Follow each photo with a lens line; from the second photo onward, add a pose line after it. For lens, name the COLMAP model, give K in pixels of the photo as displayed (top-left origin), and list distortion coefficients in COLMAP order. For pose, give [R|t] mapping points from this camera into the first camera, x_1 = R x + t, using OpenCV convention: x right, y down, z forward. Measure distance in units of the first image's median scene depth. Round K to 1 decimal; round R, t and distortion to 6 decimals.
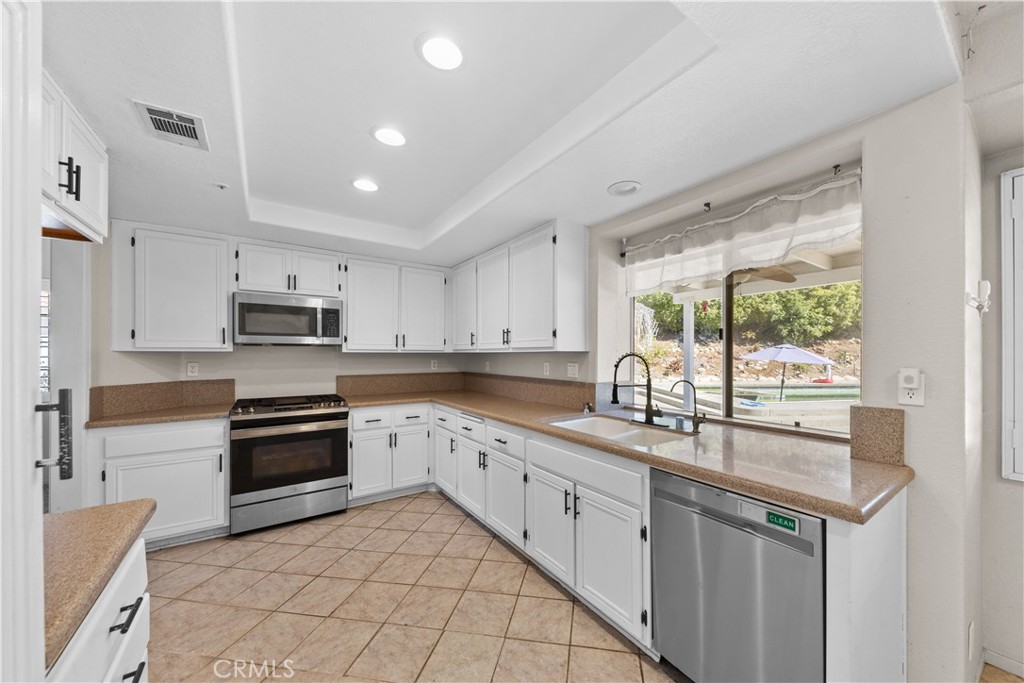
lens RADIAL K [[375.0, 0, 540.1], [0, 375.0, 353.3], [0, 0, 1]] dist [0.002929, -0.000680]
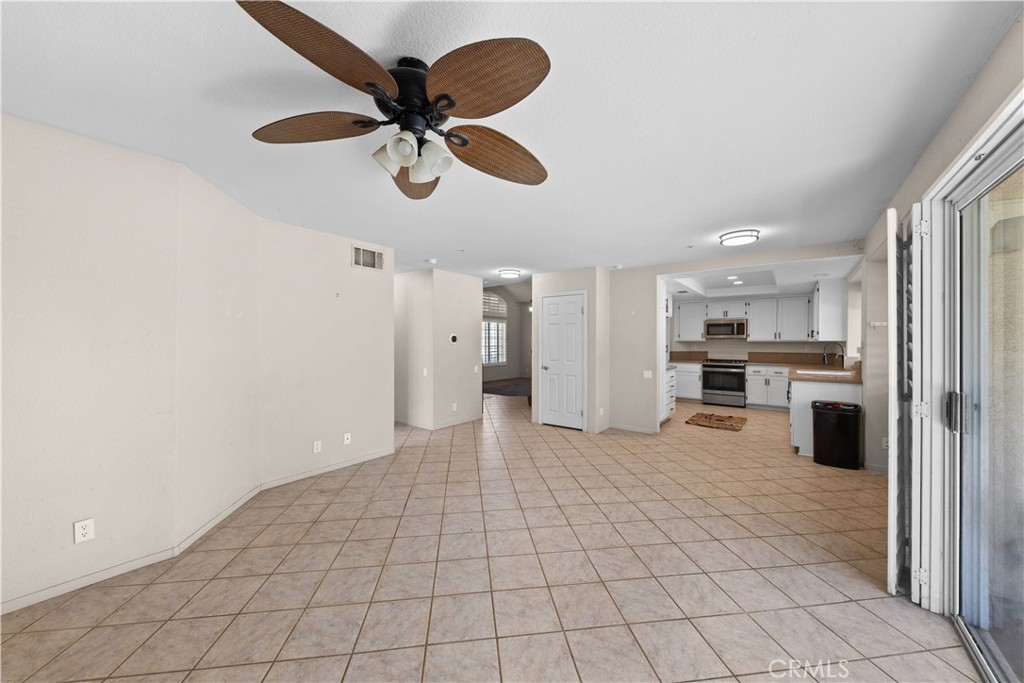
lens RADIAL K [[359.1, 0, 511.7], [0, 359.1, 342.1], [0, 0, 1]] dist [0.009937, -0.004371]
pose [[0.273845, 0.003222, -0.961768, 1.482990], [-0.001950, 0.999994, 0.002795, -0.002079], [0.961772, 0.001110, 0.273850, -1.220058]]
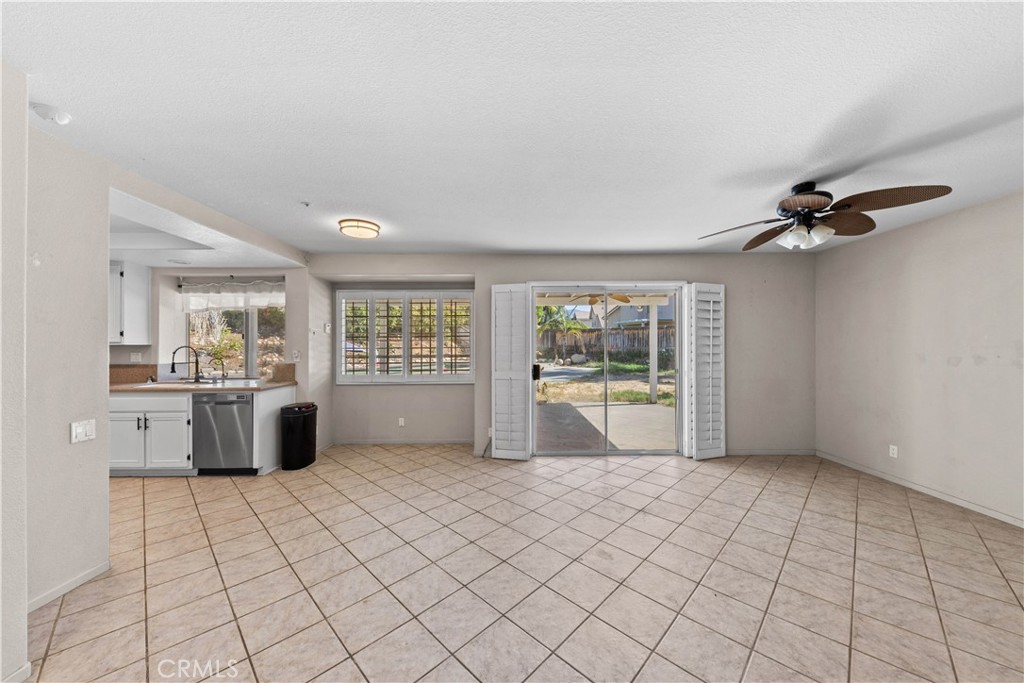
lens RADIAL K [[359.1, 0, 514.4], [0, 359.1, 344.4], [0, 0, 1]] dist [0.009937, -0.004371]
pose [[0.583592, -0.000026, 0.812047, -0.217164], [0.002719, 0.999994, -0.001922, 0.000193], [-0.812043, 0.003330, 0.583588, -1.158109]]
